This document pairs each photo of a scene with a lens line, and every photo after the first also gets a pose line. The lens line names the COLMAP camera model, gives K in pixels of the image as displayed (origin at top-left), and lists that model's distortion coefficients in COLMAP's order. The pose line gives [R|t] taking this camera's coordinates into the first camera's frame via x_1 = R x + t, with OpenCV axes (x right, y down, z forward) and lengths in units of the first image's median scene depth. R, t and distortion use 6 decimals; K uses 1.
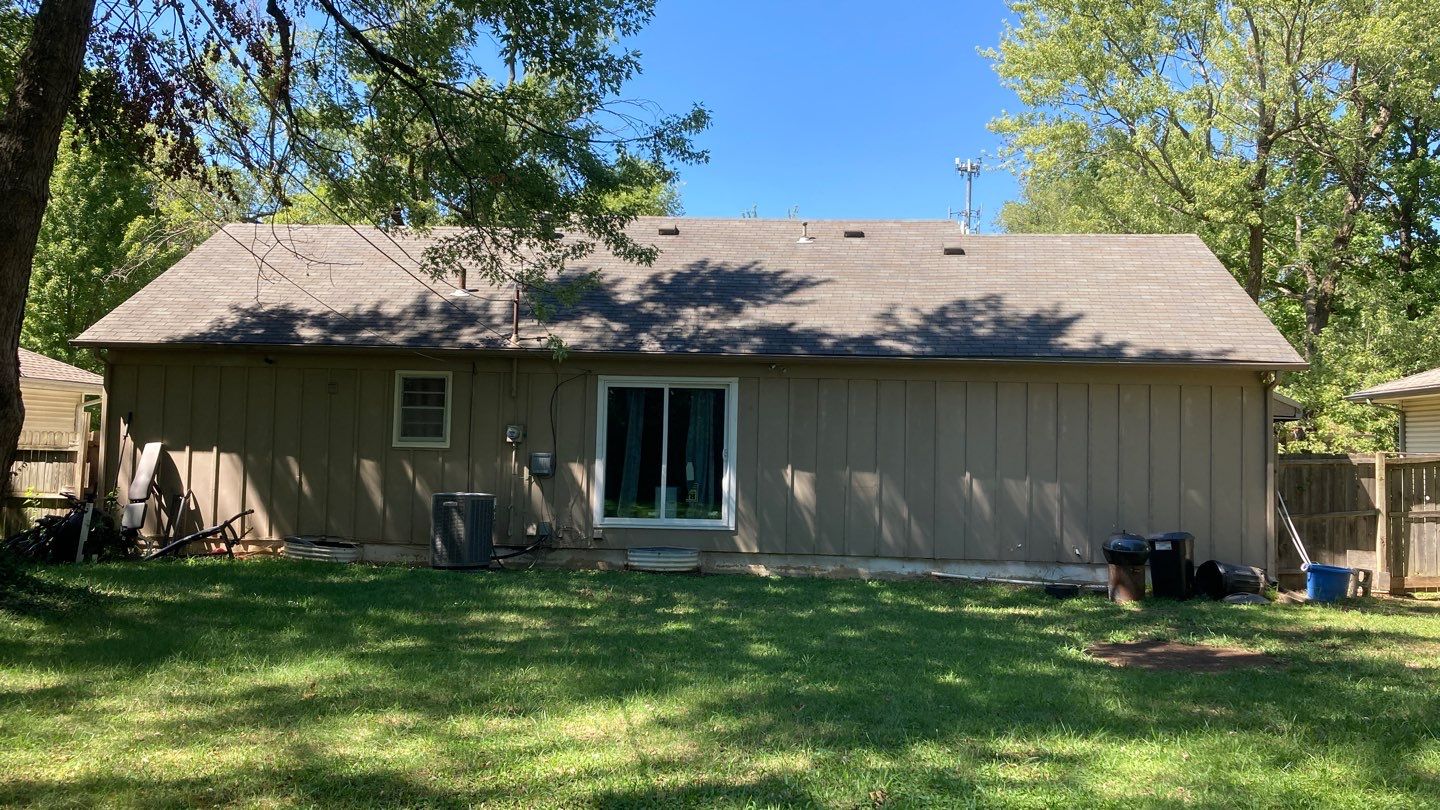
lens RADIAL K [[1156.5, 0, 720.0], [0, 1156.5, 405.0], [0, 0, 1]] dist [0.056397, -0.002390]
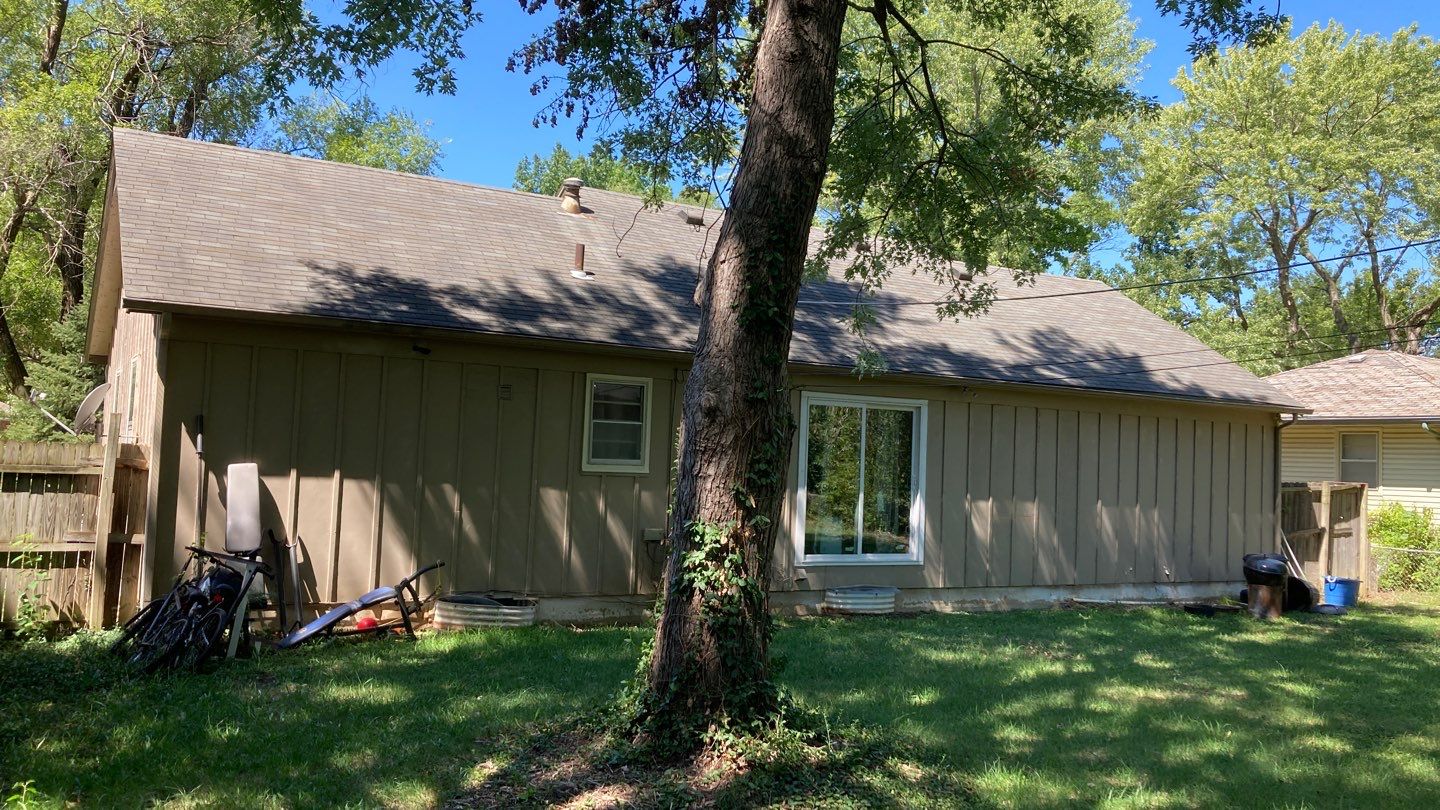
lens RADIAL K [[1156.5, 0, 720.0], [0, 1156.5, 405.0], [0, 0, 1]] dist [0.056397, -0.002390]
pose [[0.836988, 0.036212, 0.546021, -0.631997], [-0.041475, 0.999136, -0.002686, -0.010286], [-0.545647, -0.020398, 0.837767, 0.308691]]
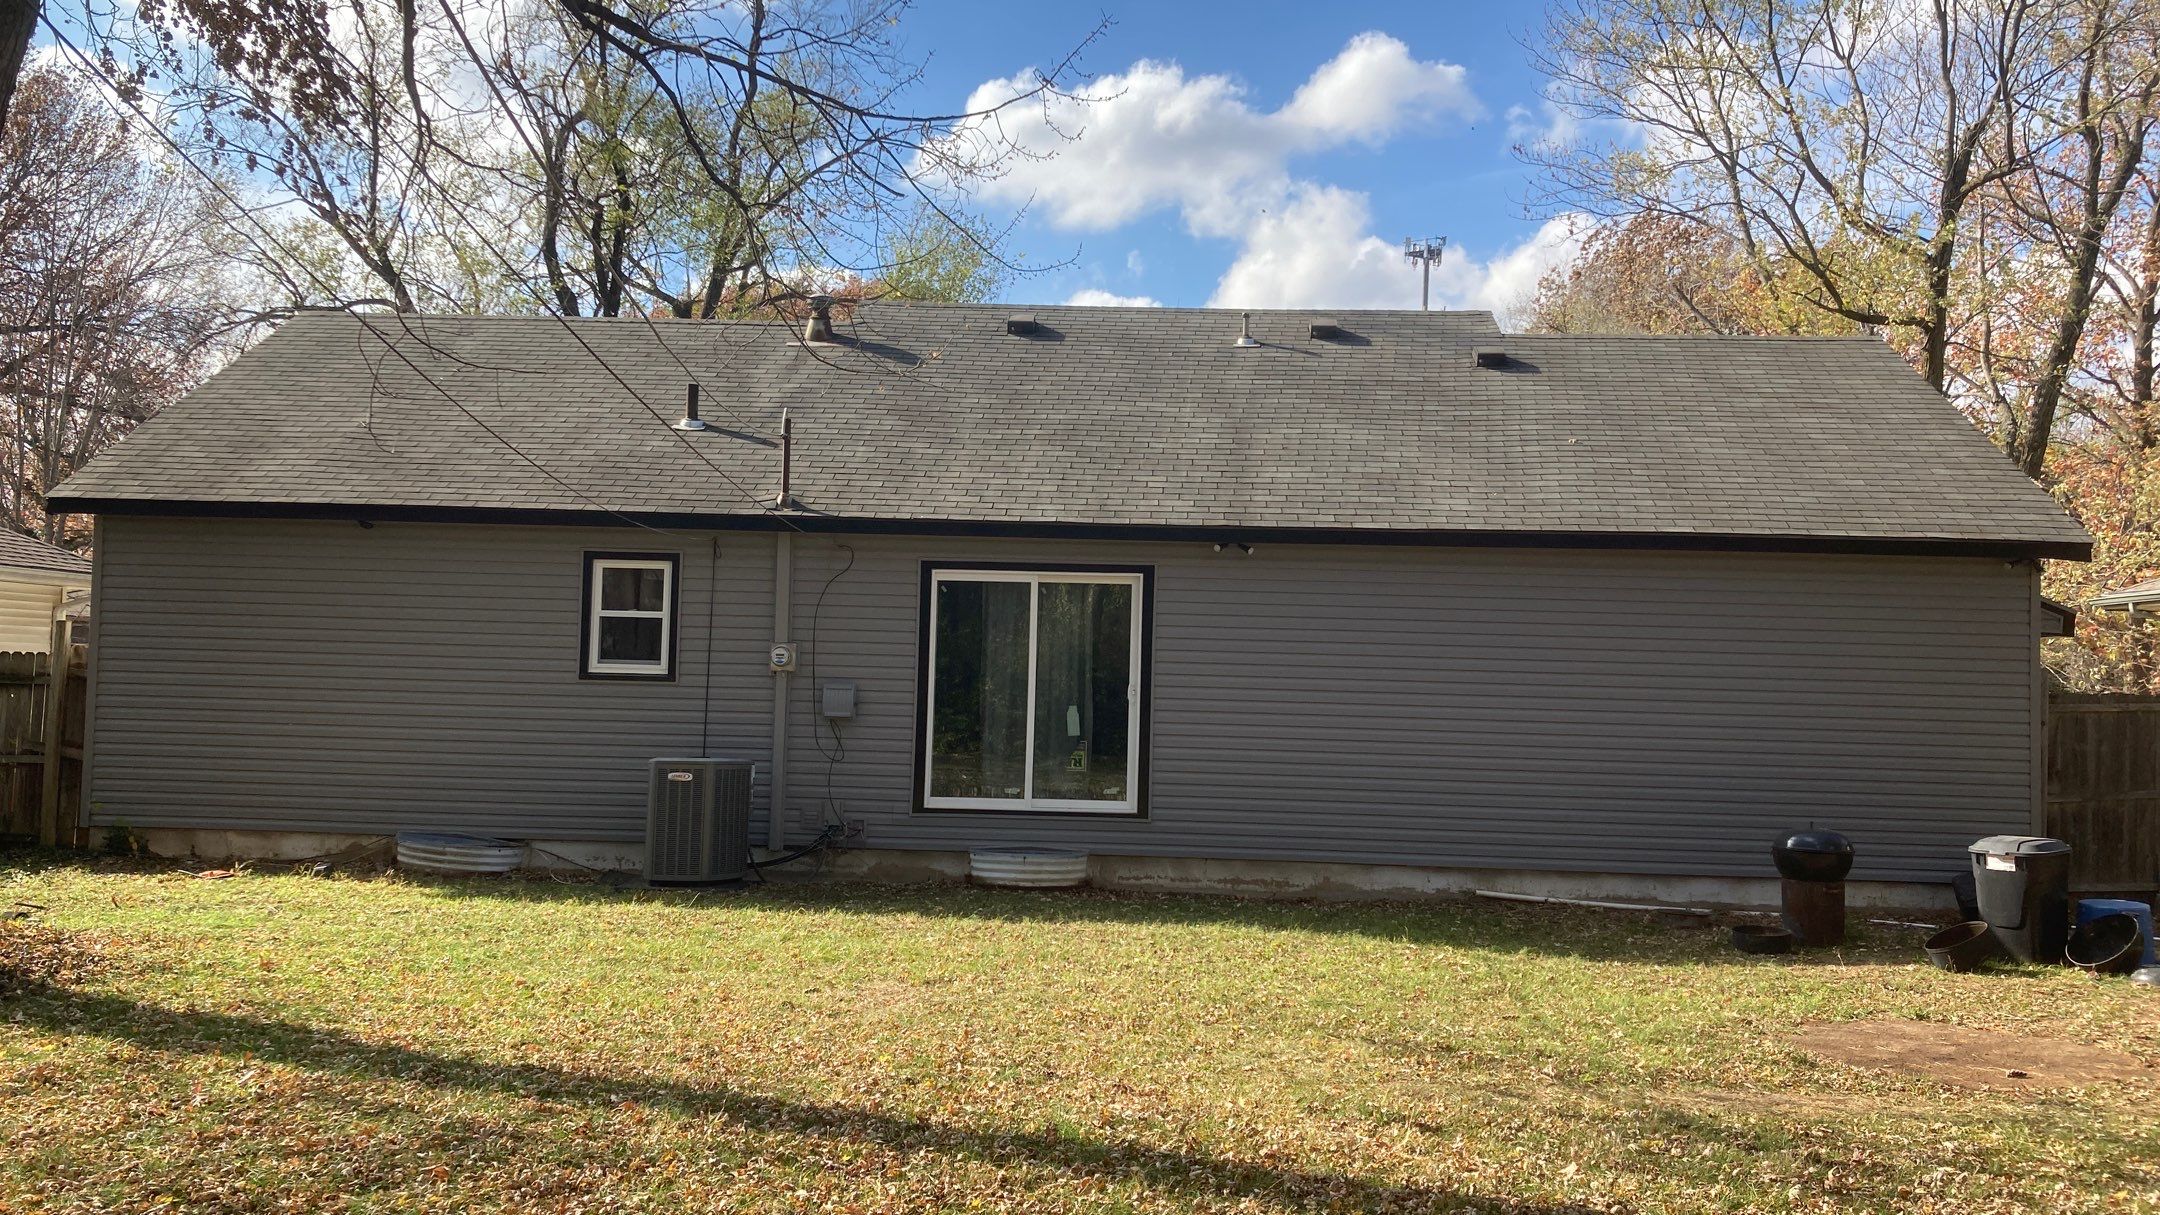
lens RADIAL K [[1776.0, 0, 1080.0], [0, 1776.0, 607.5], [0, 0, 1]] dist [0.053771, -0.001458]
pose [[0.999850, 0.002967, 0.017093, -0.038884], [-0.002939, 0.999994, -0.001652, -0.000174], [-0.017097, 0.001601, 0.999853, 0.074530]]
